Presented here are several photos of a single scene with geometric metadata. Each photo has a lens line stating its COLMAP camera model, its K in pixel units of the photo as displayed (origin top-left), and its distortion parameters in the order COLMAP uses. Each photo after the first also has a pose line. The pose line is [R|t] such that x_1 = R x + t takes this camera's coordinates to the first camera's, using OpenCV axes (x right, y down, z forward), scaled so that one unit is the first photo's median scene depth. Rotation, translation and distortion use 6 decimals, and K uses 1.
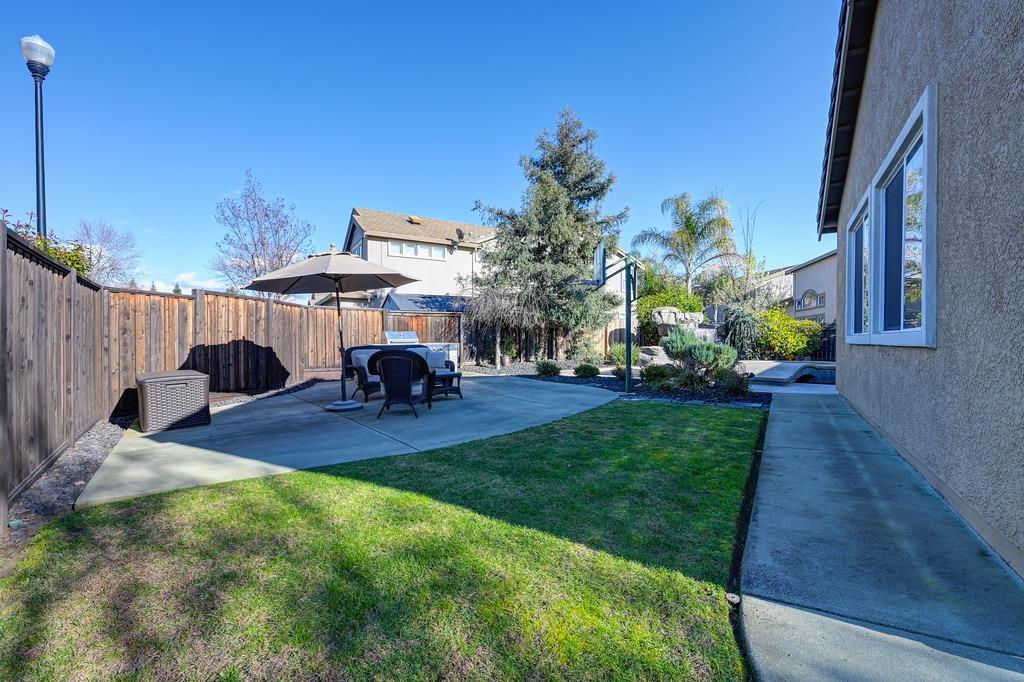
lens RADIAL K [[458.5, 0, 551.5], [0, 458.5, 369.4], [0, 0, 1]] dist [0.002215, 0.000102]
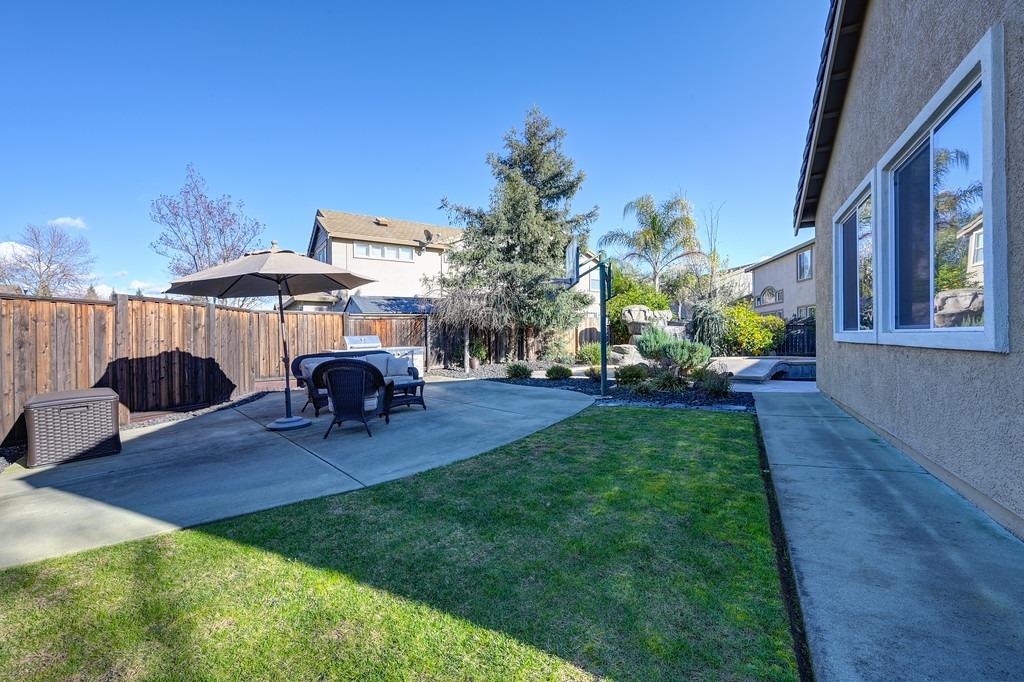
lens RADIAL K [[422.1, 0, 512.0], [0, 422.1, 341.0], [0, 0, 1]] dist [0.001280, 0.000166]
pose [[0.999696, -0.013224, -0.020798, -0.003121], [0.012089, 0.998480, -0.053777, -0.019869], [0.021477, 0.053509, 0.998336, 0.128437]]
